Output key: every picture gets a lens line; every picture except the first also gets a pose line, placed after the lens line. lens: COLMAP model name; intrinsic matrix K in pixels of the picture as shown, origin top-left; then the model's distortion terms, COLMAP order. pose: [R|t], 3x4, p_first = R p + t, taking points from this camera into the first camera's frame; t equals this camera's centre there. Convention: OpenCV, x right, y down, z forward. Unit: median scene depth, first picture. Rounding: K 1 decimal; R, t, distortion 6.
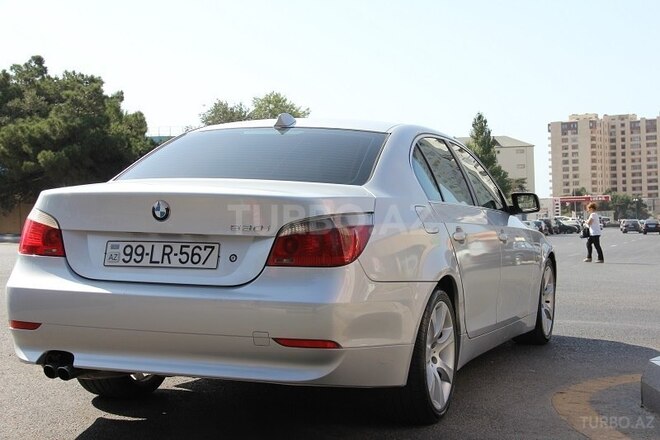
lens RADIAL K [[1081.5, 0, 330.0], [0, 1081.5, 220.0], [0, 0, 1]] dist [0.295716, 0.045740]
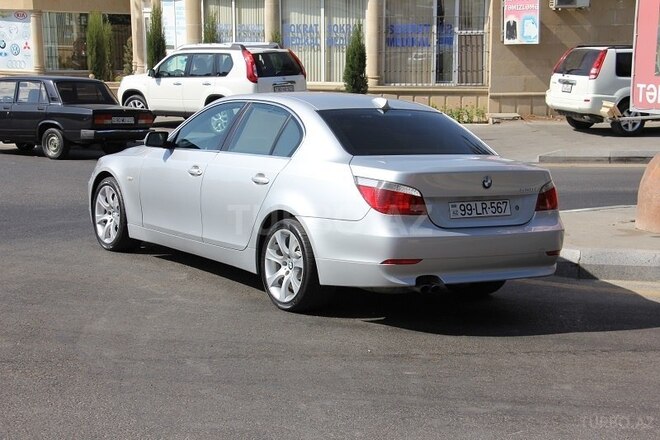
lens RADIAL K [[1266.9, 0, 330.0], [0, 1266.9, 220.0], [0, 0, 1]] dist [0.375265, 0.051817]
pose [[0.536485, -0.093996, 0.838659, -1.865811], [-0.015309, 0.992530, 0.121035, -0.177484], [-0.843771, -0.077772, 0.531039, 0.187637]]
